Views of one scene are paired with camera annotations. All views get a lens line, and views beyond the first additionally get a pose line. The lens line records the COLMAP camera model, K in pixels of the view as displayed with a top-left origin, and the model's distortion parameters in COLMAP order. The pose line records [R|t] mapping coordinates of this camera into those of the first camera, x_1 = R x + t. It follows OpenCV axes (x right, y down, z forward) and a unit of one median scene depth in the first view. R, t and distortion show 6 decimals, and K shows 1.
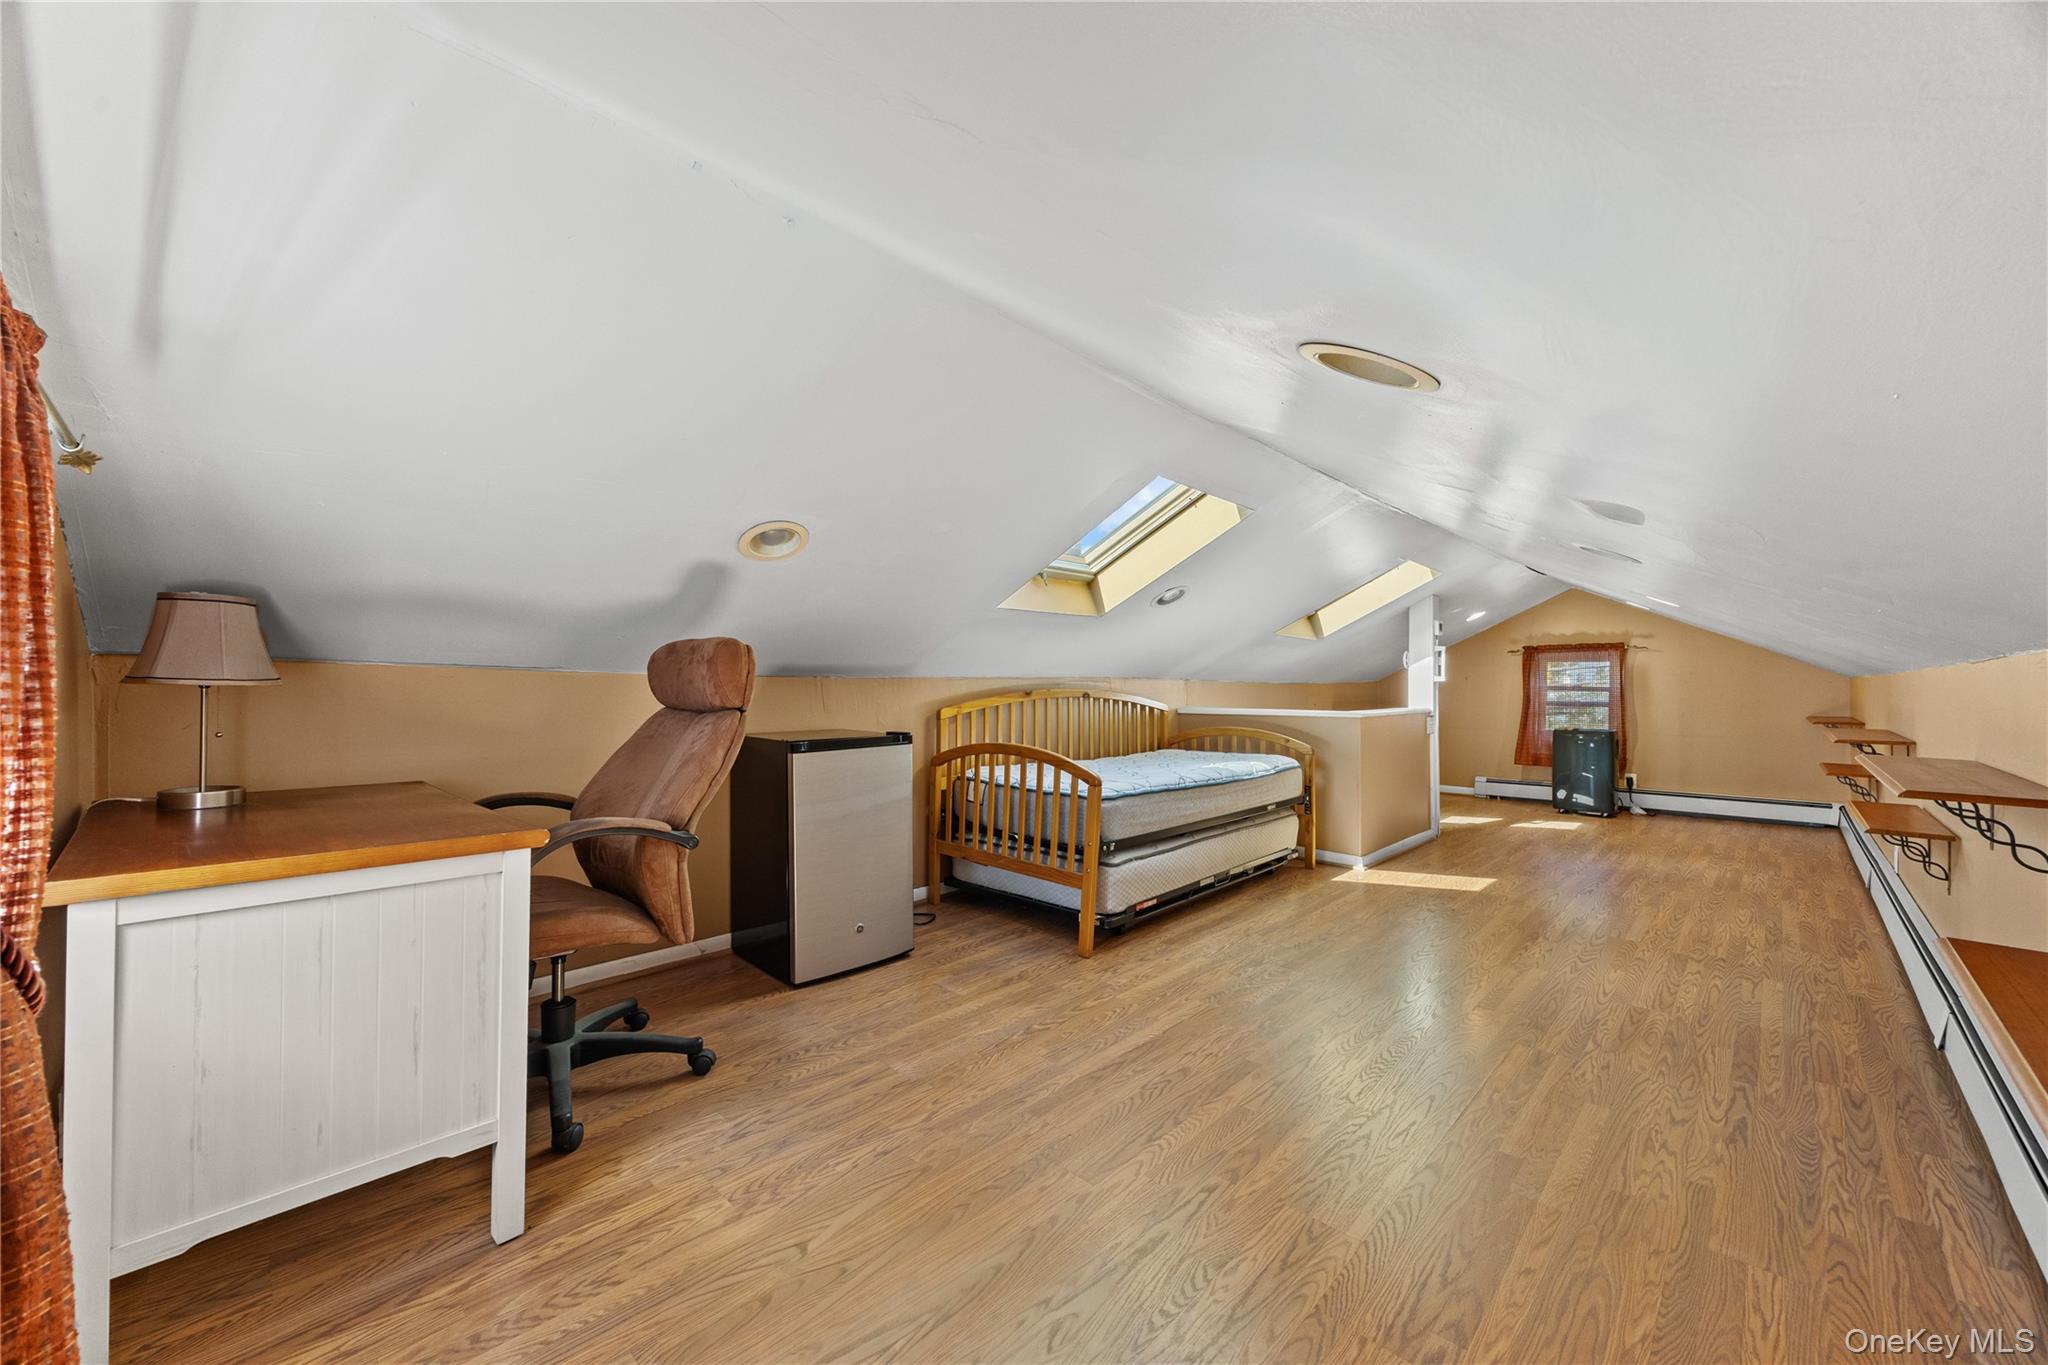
lens RADIAL K [[789.2, 0, 1004.7], [0, 789.2, 692.5], [0, 0, 1]] dist [-0.001327, -0.000039]
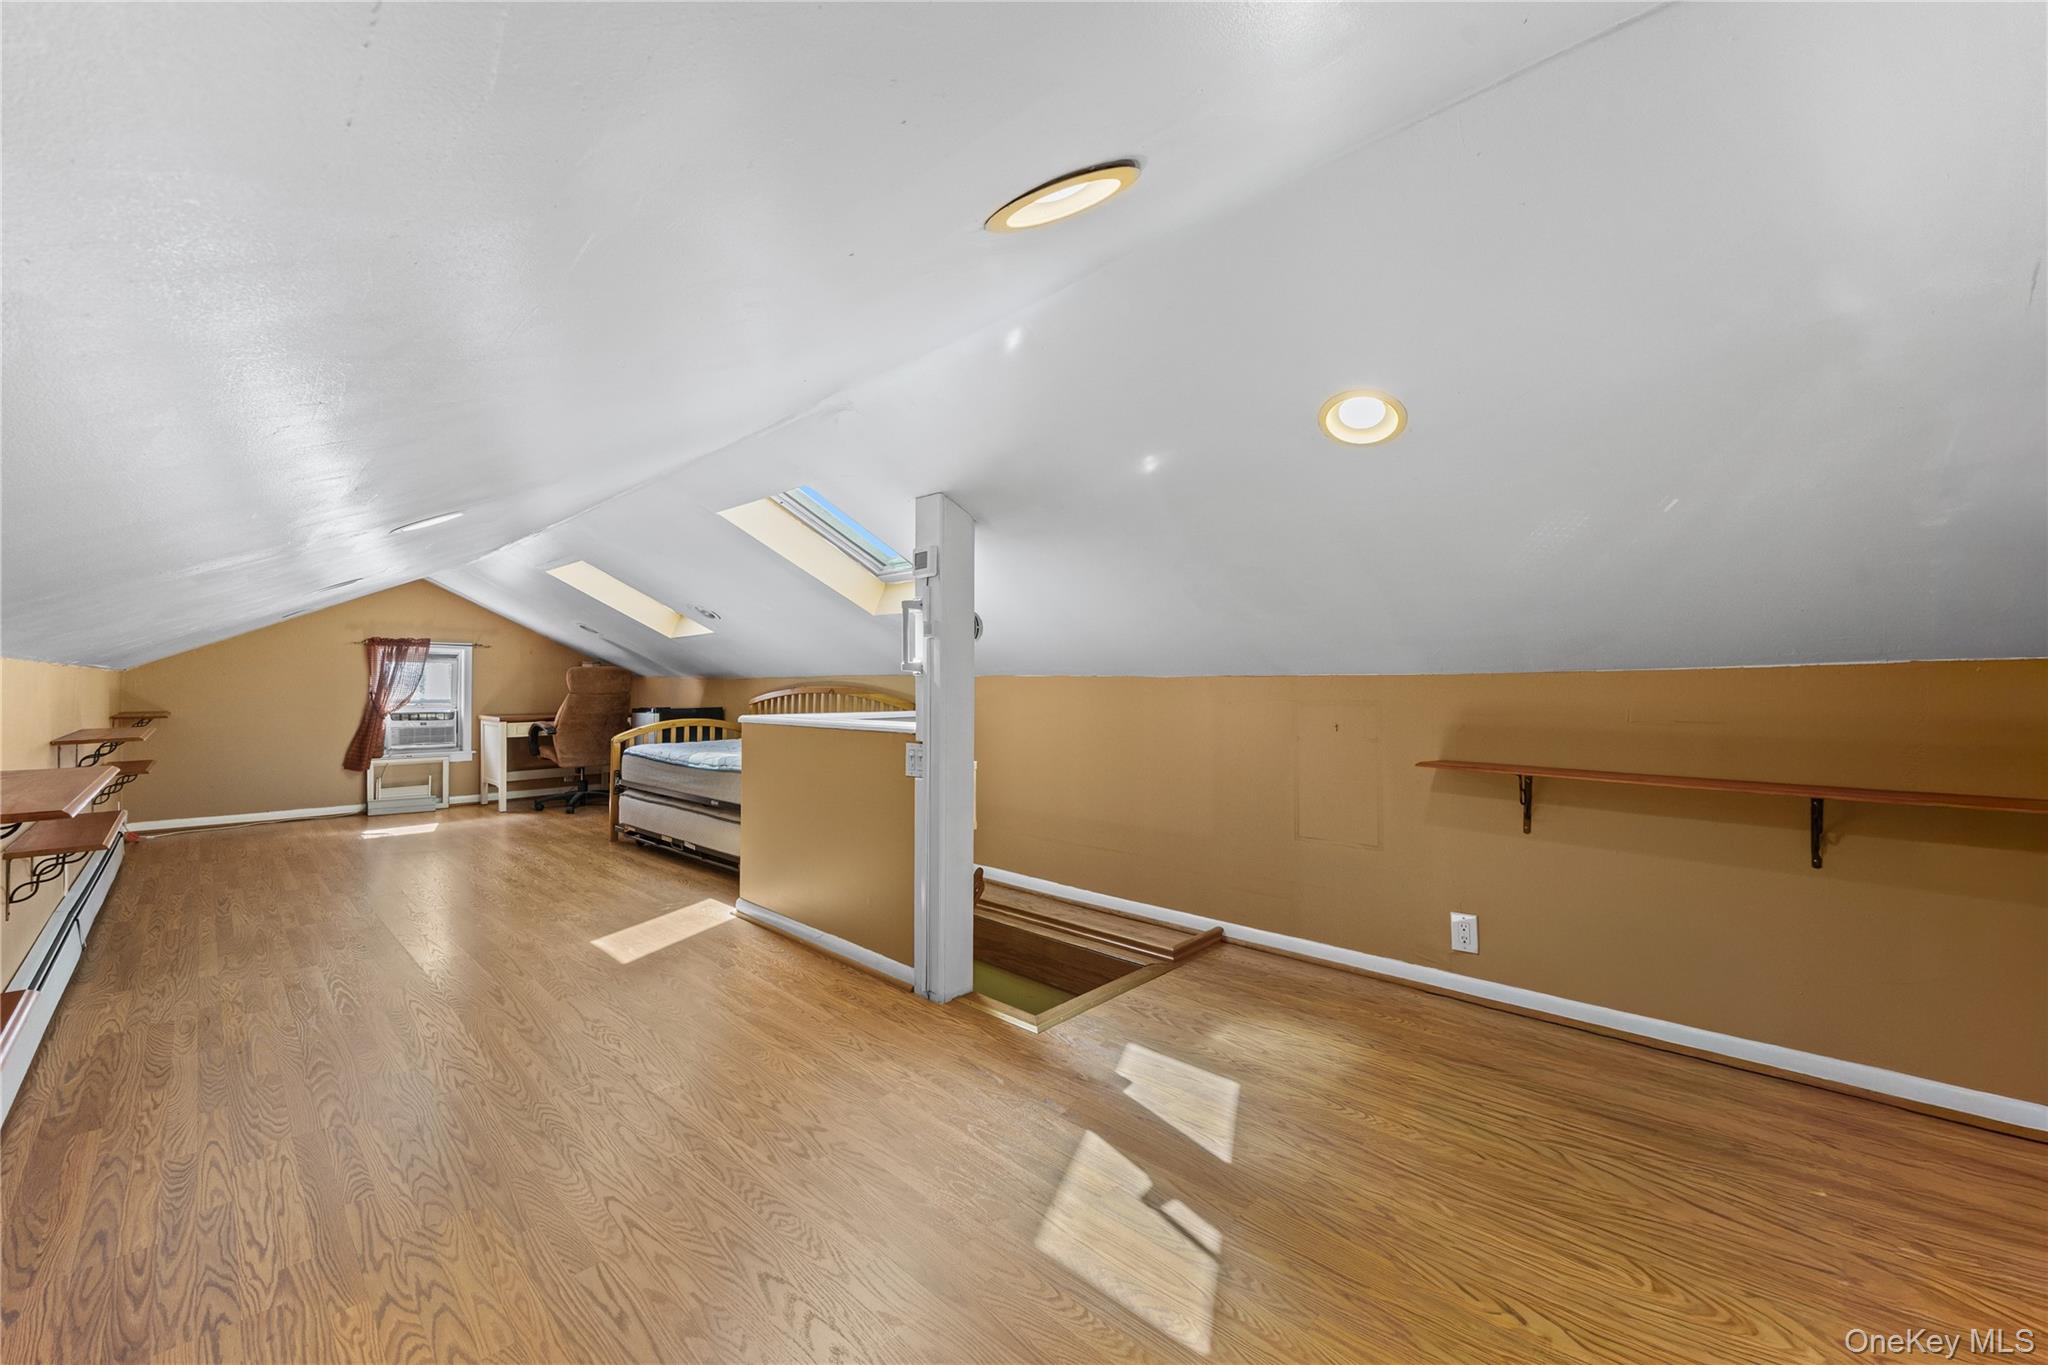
lens RADIAL K [[789.2, 0, 1004.7], [0, 789.2, 692.5], [0, 0, 1]] dist [-0.001327, -0.000039]
pose [[0.004398, 0.002826, -0.999986, 2.100049], [-0.005385, 0.999982, 0.002802, 0.000244], [0.999976, 0.005373, 0.004413, 2.124734]]
